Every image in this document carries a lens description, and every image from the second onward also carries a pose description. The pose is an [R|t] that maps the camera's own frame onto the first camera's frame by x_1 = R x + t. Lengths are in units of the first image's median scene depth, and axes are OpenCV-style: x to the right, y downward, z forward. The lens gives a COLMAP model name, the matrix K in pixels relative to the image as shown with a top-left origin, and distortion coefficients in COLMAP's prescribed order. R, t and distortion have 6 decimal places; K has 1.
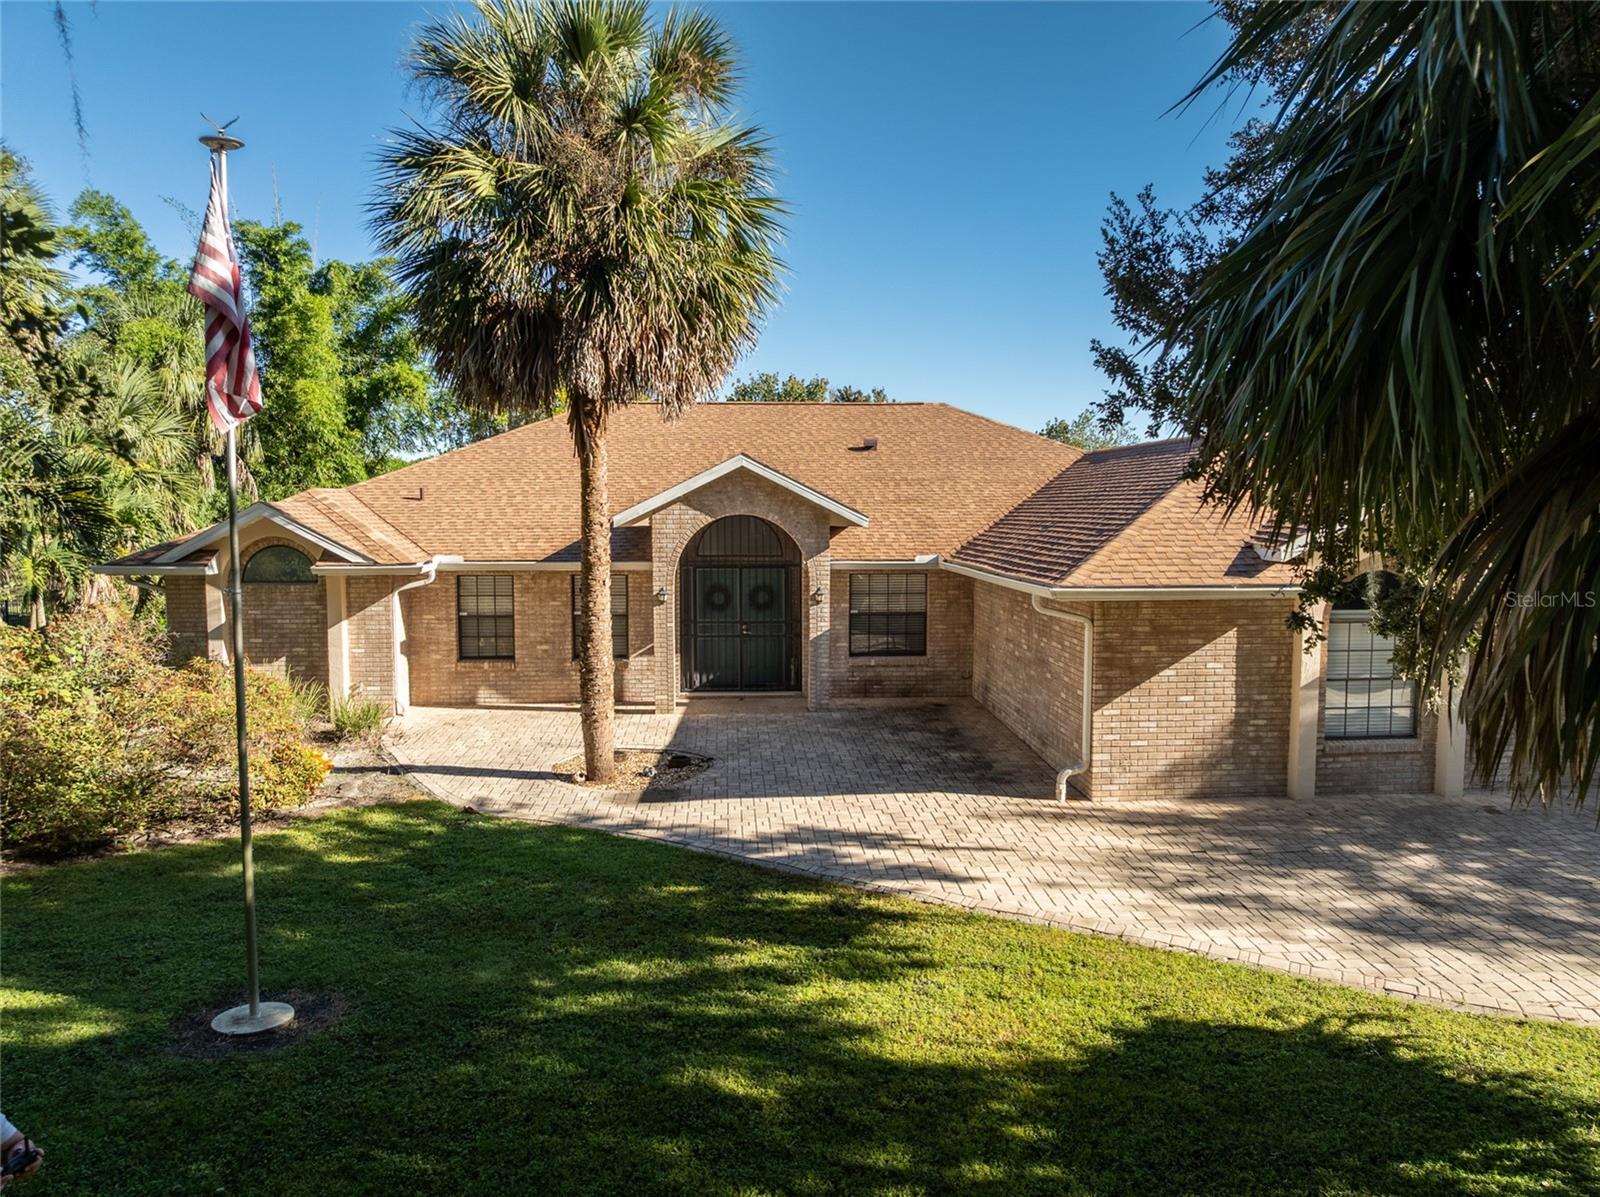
lens RADIAL K [[1130.8, 0, 798.8], [0, 1130.8, 596.0], [0, 0, 1]] dist [-0.045078, 0.002300]
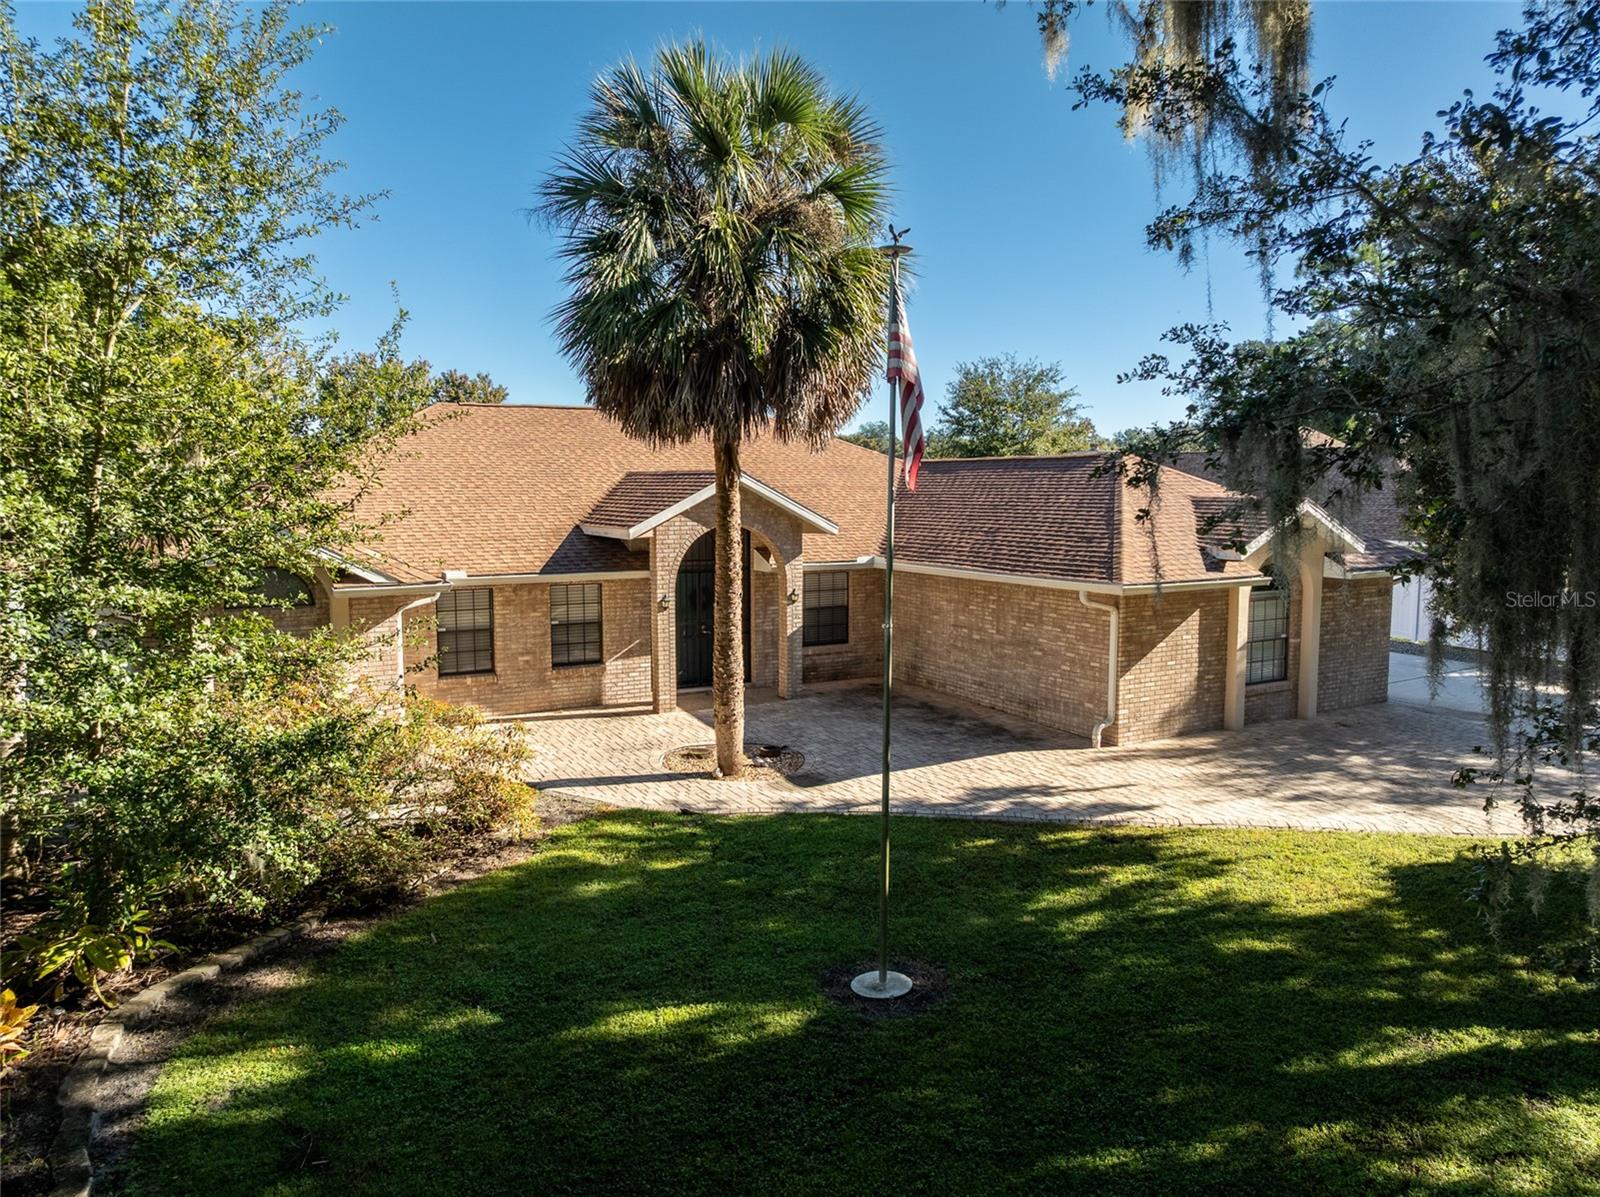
lens RADIAL K [[1130.8, 0, 794.8], [0, 1130.8, 603.5], [0, 0, 1]] dist [-0.045078, 0.002300]
pose [[0.902874, -0.046684, 0.427363, -0.646811], [0.035519, 0.998788, 0.034064, -0.043053], [-0.428436, -0.015576, 0.903438, -0.025200]]
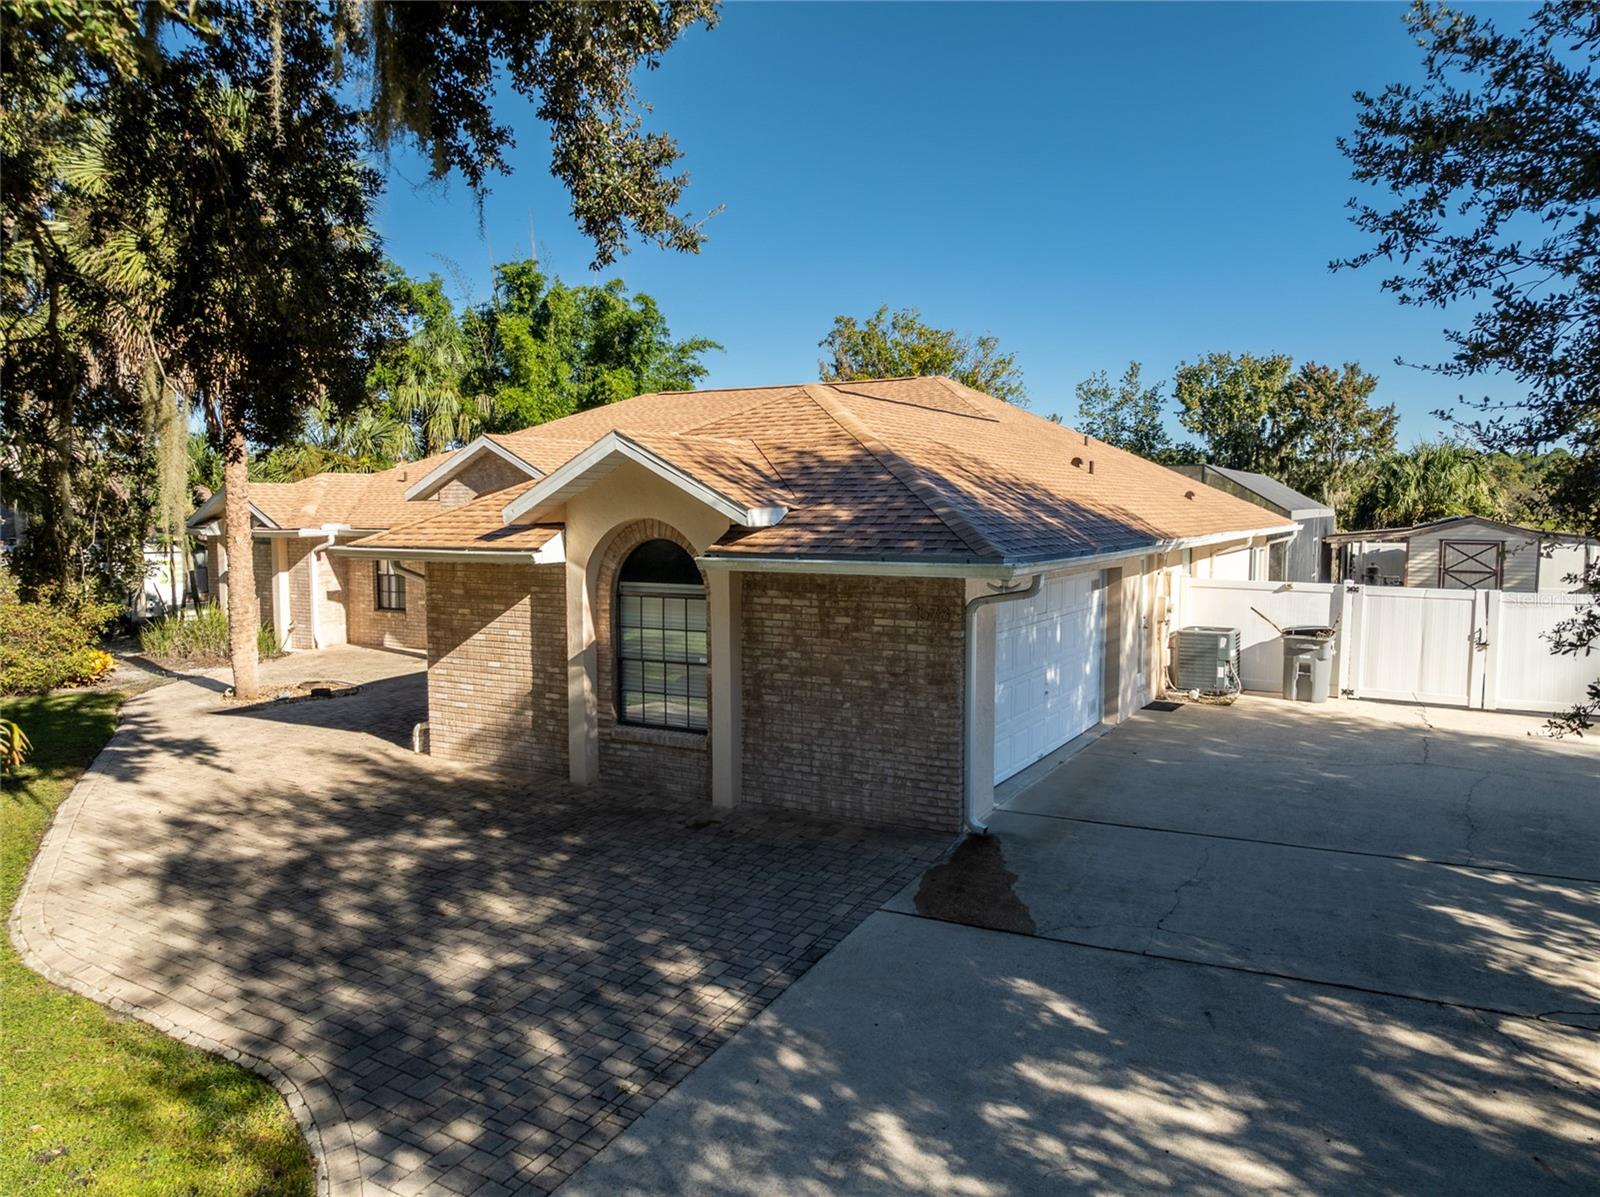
lens RADIAL K [[1130.8, 0, 793.6], [0, 1130.8, 598.3], [0, 0, 1]] dist [-0.045078, 0.002300]
pose [[0.834926, 0.046084, -0.548430, 1.121290], [-0.044215, 0.998884, 0.016622, 0.005179], [0.548584, 0.010371, 0.836031, 0.320950]]
